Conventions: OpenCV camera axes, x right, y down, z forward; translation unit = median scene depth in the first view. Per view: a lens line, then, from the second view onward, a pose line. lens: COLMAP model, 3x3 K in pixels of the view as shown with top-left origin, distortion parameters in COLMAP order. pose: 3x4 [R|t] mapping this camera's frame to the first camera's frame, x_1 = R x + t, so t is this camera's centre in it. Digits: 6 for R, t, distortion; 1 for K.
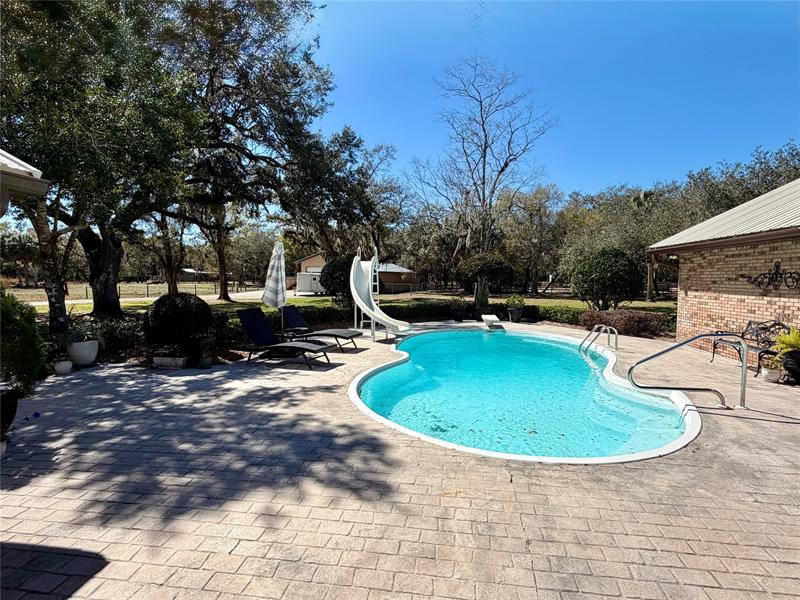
lens RADIAL K [[441.6, 0, 397.7], [0, 441.6, 296.9], [0, 0, 1]] dist [0.001003, -0.000117]
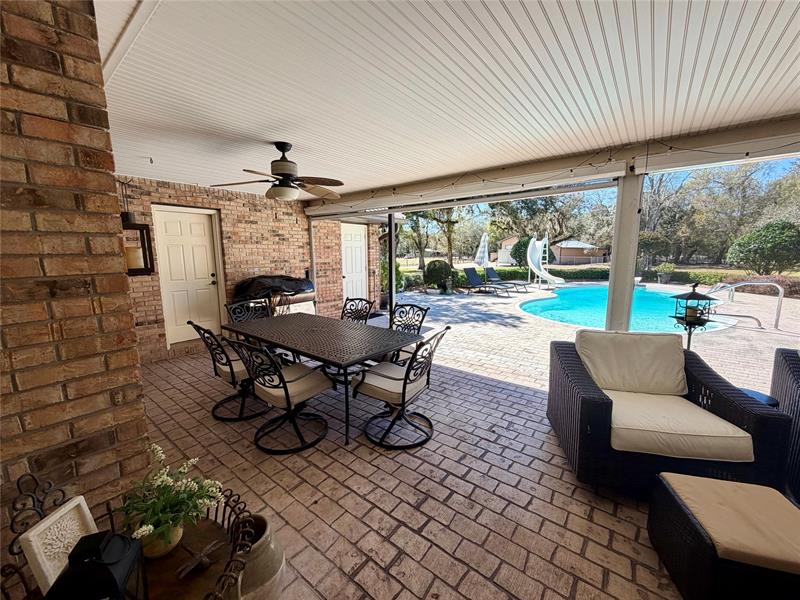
lens RADIAL K [[318.4, 0, 401.1], [0, 318.4, 298.4], [0, 0, 1]] dist [-0.001250, -0.000065]
pose [[0.867168, 0.053553, -0.495127, 0.060118], [-0.006195, 0.995285, 0.096800, 0.013314], [0.497977, -0.080875, 0.863411, -0.204643]]
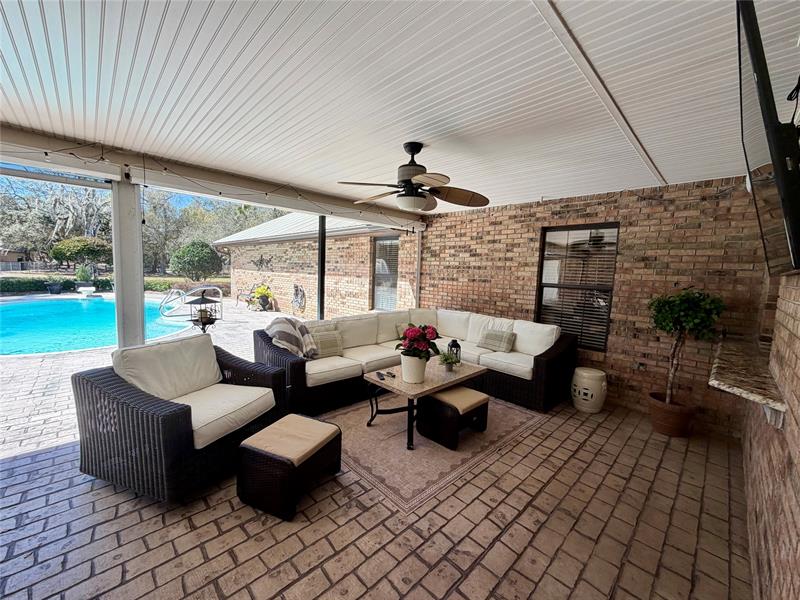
lens RADIAL K [[318.4, 0, 396.0], [0, 318.4, 297.5], [0, 0, 1]] dist [-0.001250, -0.000065]
pose [[0.609715, -0.056939, 0.790573, 0.024777], [0.005630, 0.997702, 0.067516, 0.012303], [-0.792600, -0.036715, 0.608635, -0.203542]]
